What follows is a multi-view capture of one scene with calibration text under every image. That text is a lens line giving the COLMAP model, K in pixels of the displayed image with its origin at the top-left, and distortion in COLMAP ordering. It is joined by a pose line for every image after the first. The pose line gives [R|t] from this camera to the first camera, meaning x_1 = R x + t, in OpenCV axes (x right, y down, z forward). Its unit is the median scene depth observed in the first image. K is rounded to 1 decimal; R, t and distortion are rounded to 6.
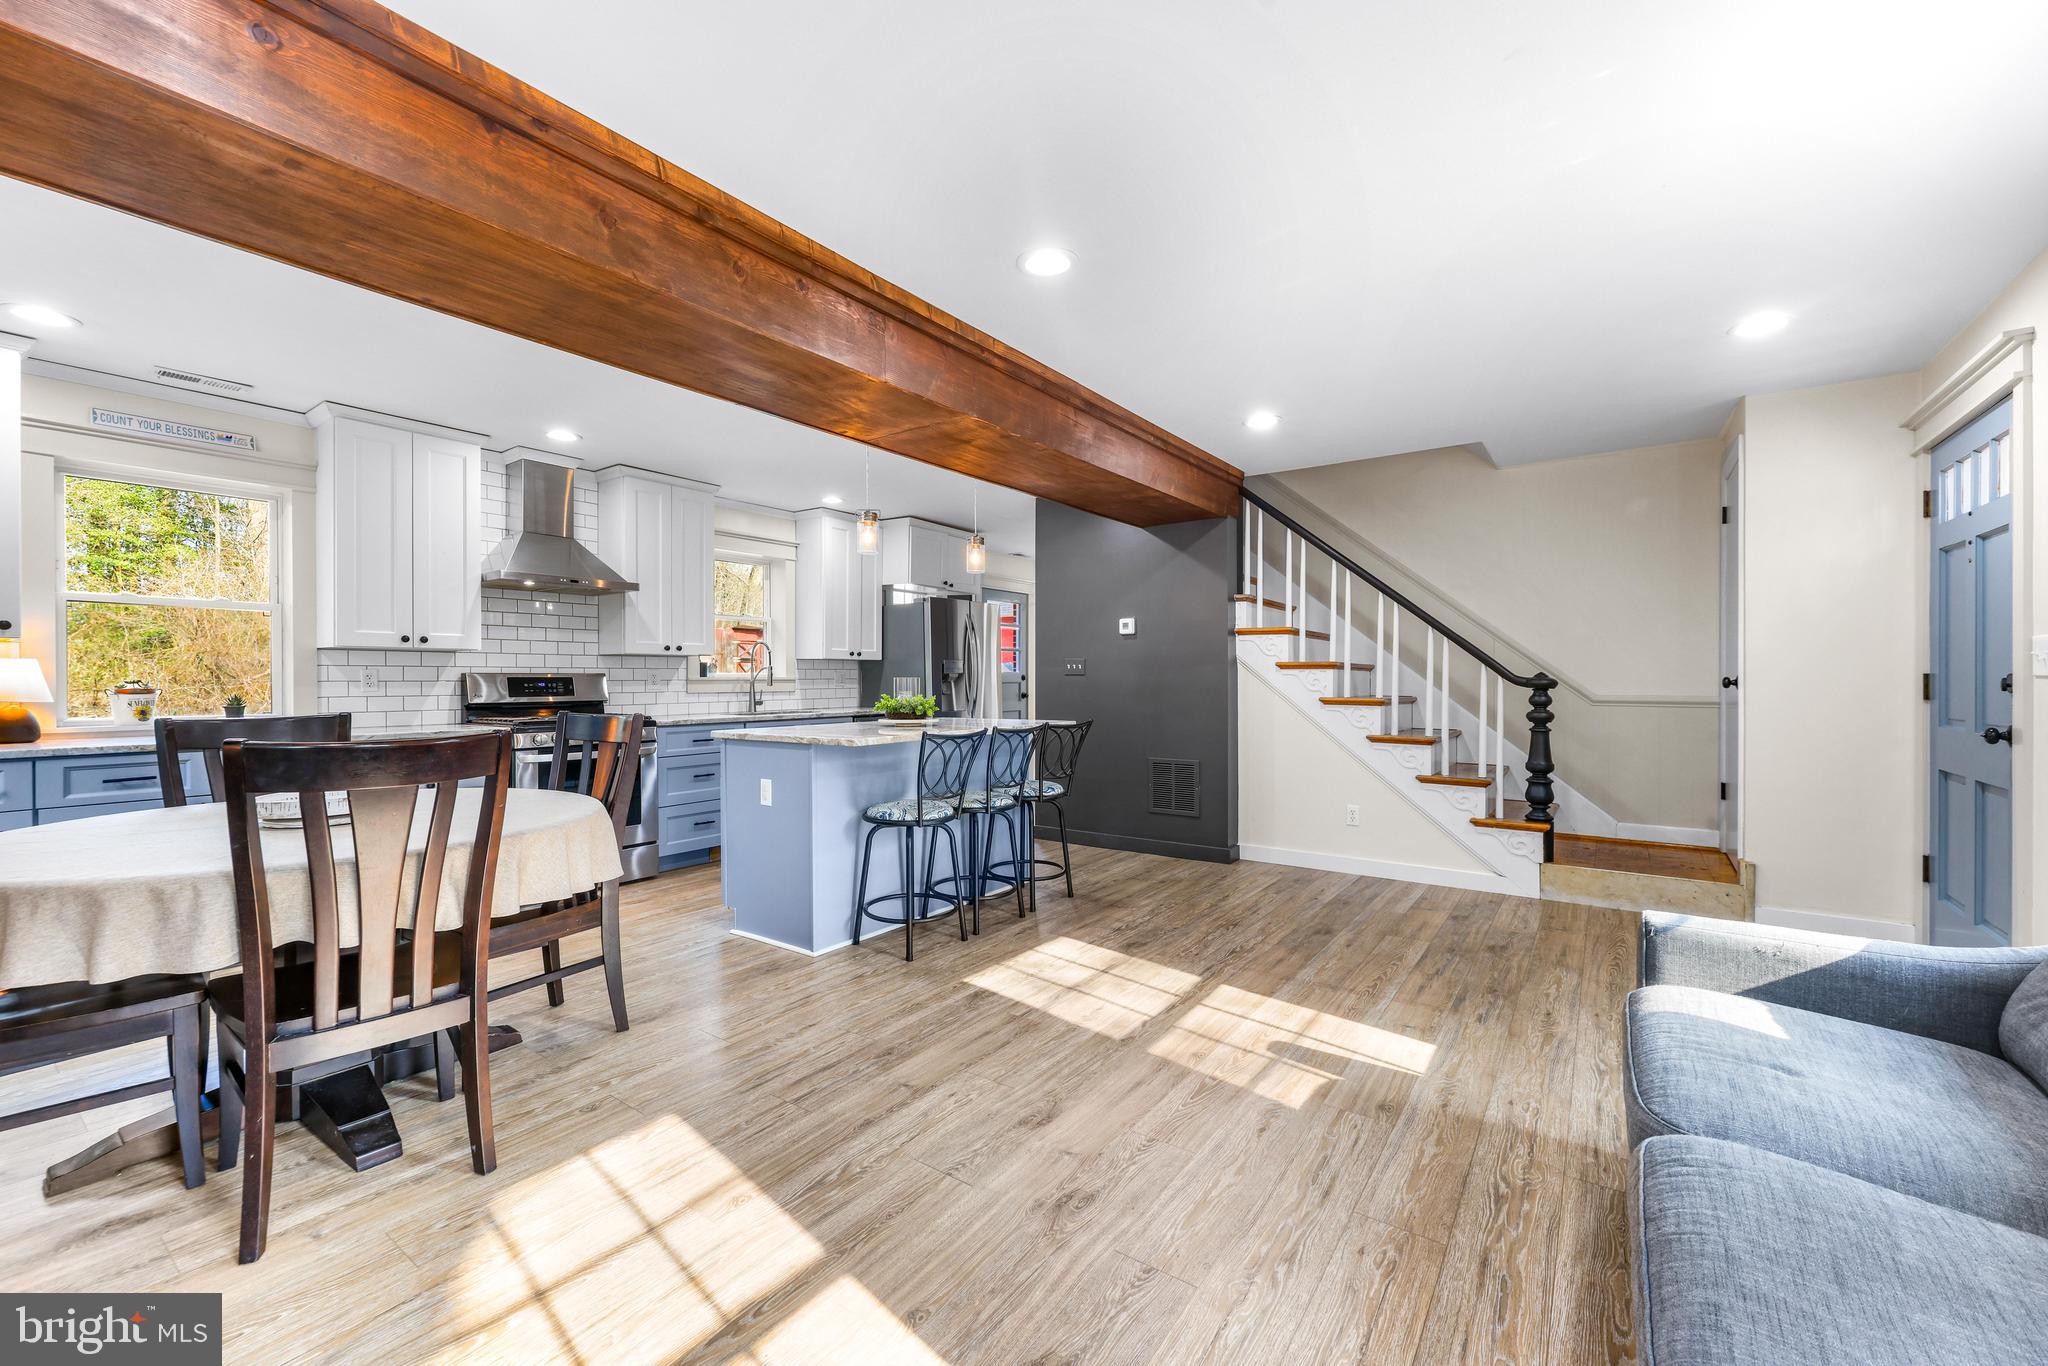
lens RADIAL K [[822.3, 0, 1020.5], [0, 822.3, 683.1], [0, 0, 1]] dist [0.000230, -0.000101]
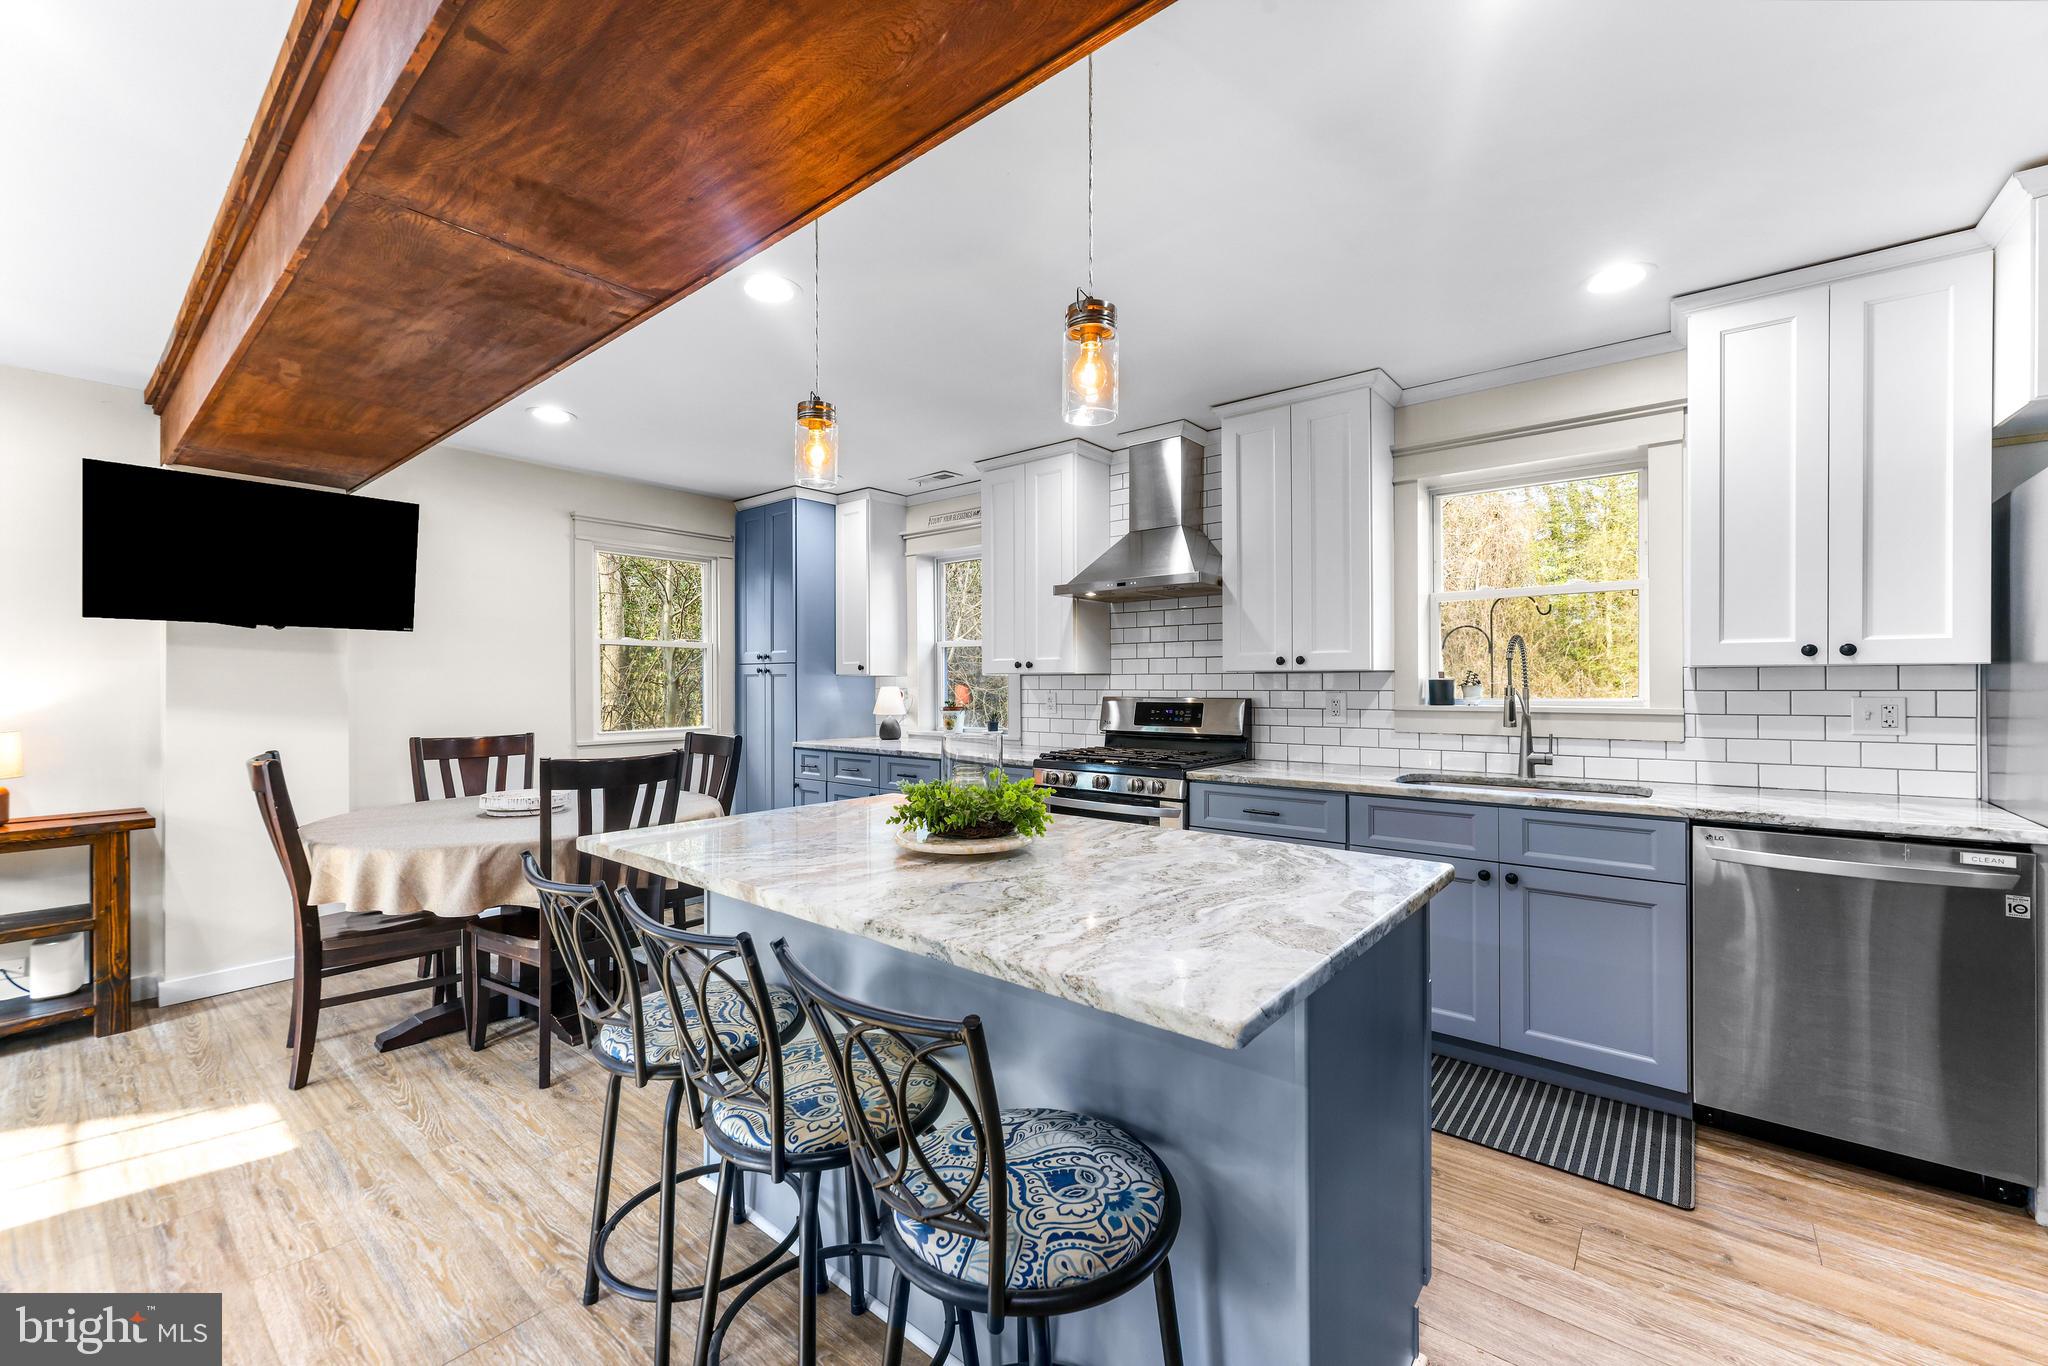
lens RADIAL K [[822.3, 0, 1020.5], [0, 822.3, 683.1], [0, 0, 1]] dist [0.000230, -0.000101]
pose [[-0.066971, 0.004481, -0.997745, 0.286922], [-0.001536, 0.999988, 0.004594, -0.035499], [0.997754, 0.001840, -0.066963, 1.070567]]
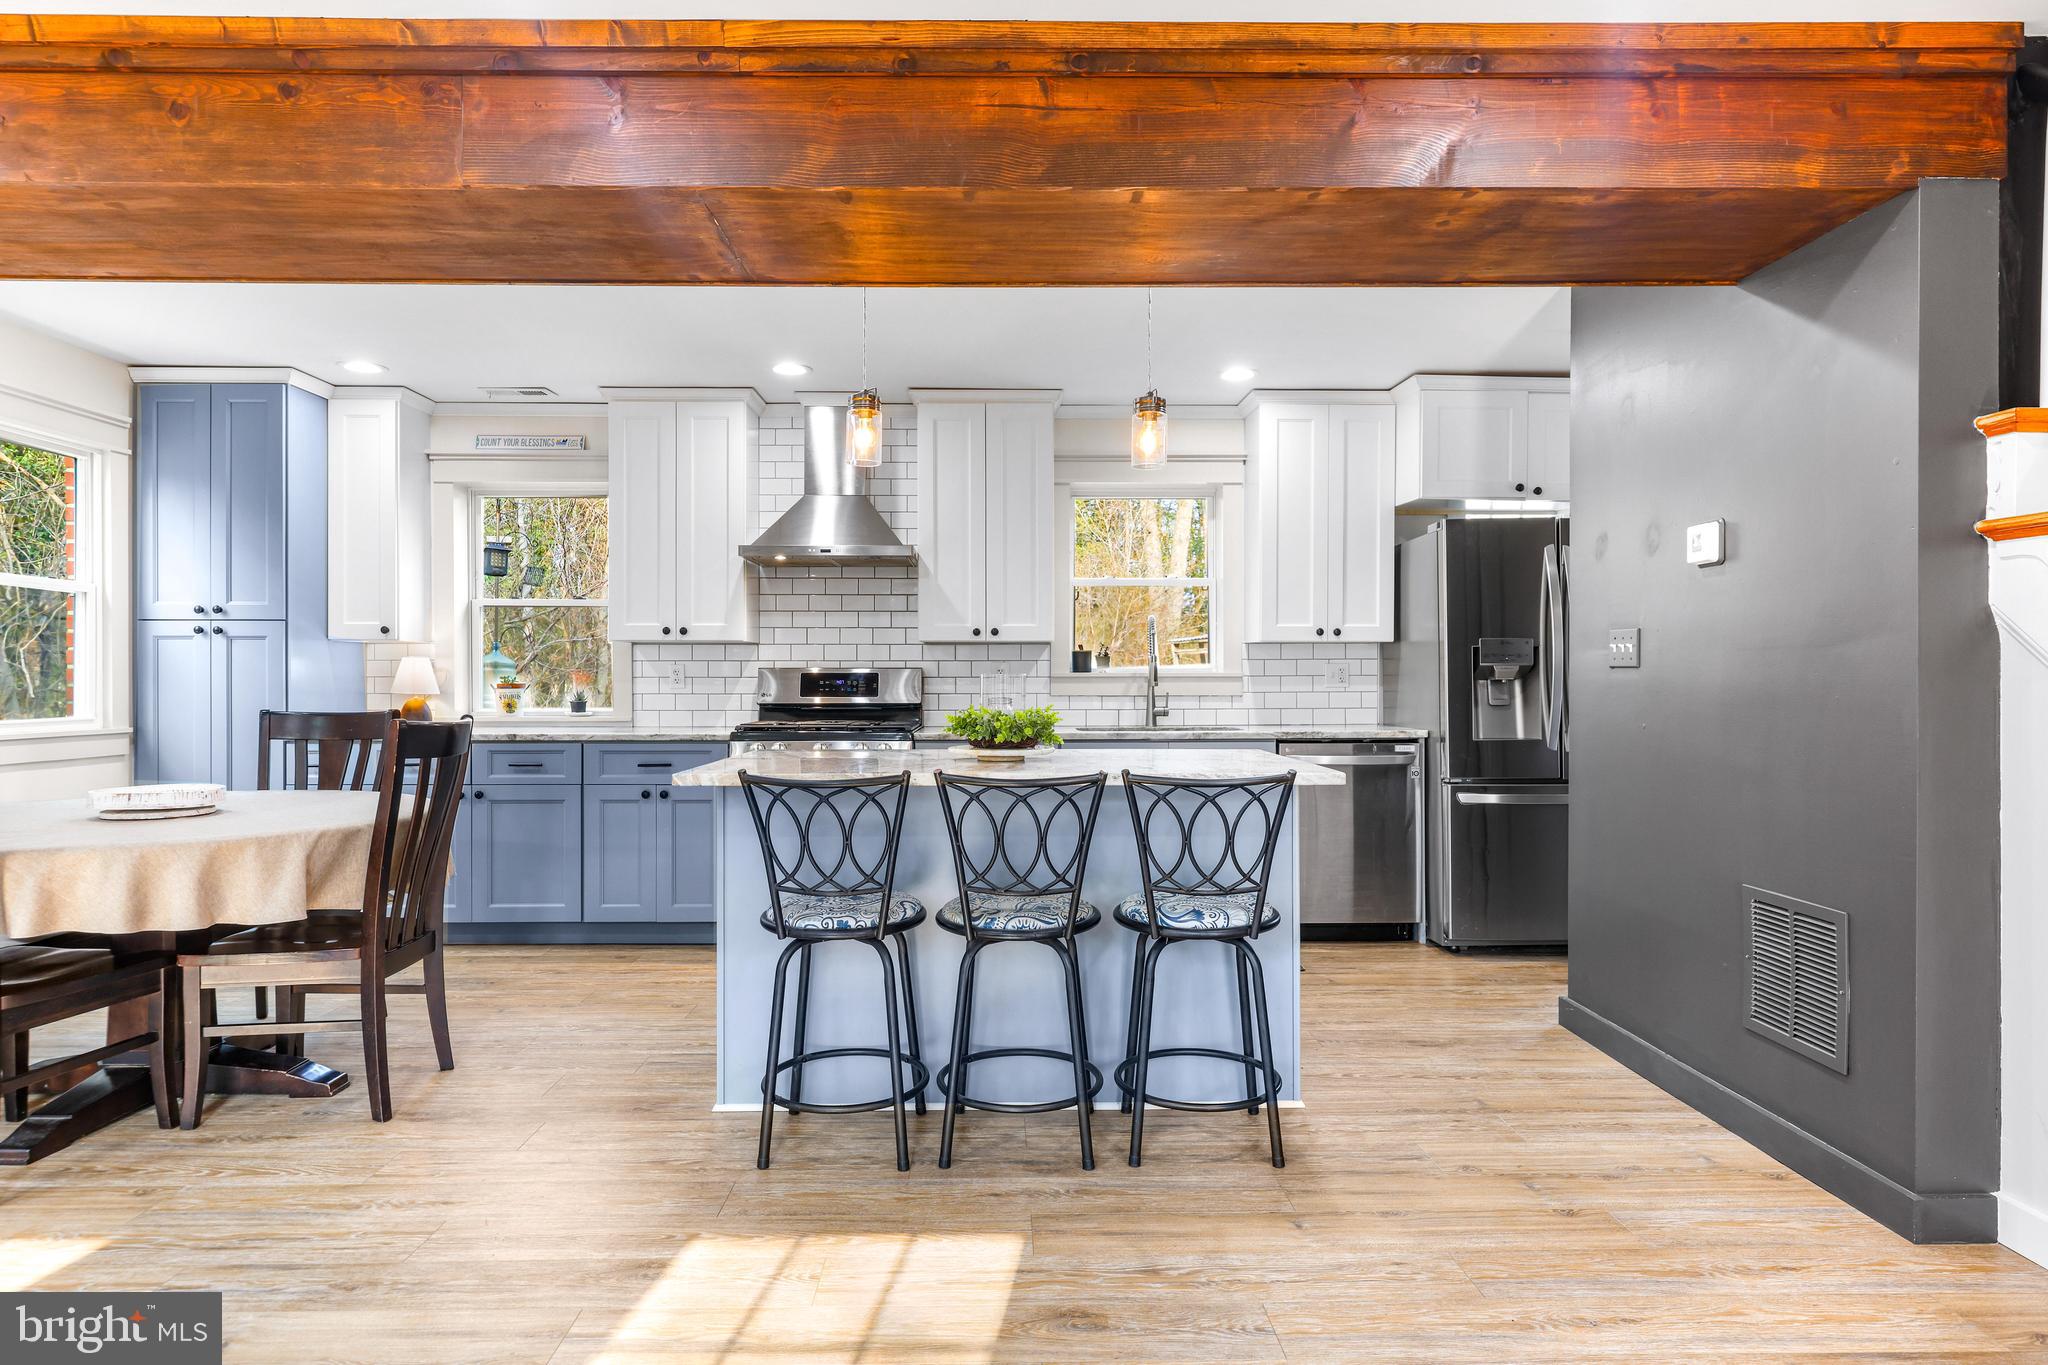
lens RADIAL K [[1162.7, 0, 1024.0], [0, 1162.7, 682.5], [0, 0, 1]] dist [-0.001034, 0.001370]
pose [[0.599922, 0.006614, -0.800031, 0.512992], [-0.005438, 0.999976, 0.004190, -0.004288], [0.800040, 0.001837, 0.599944, 0.544669]]
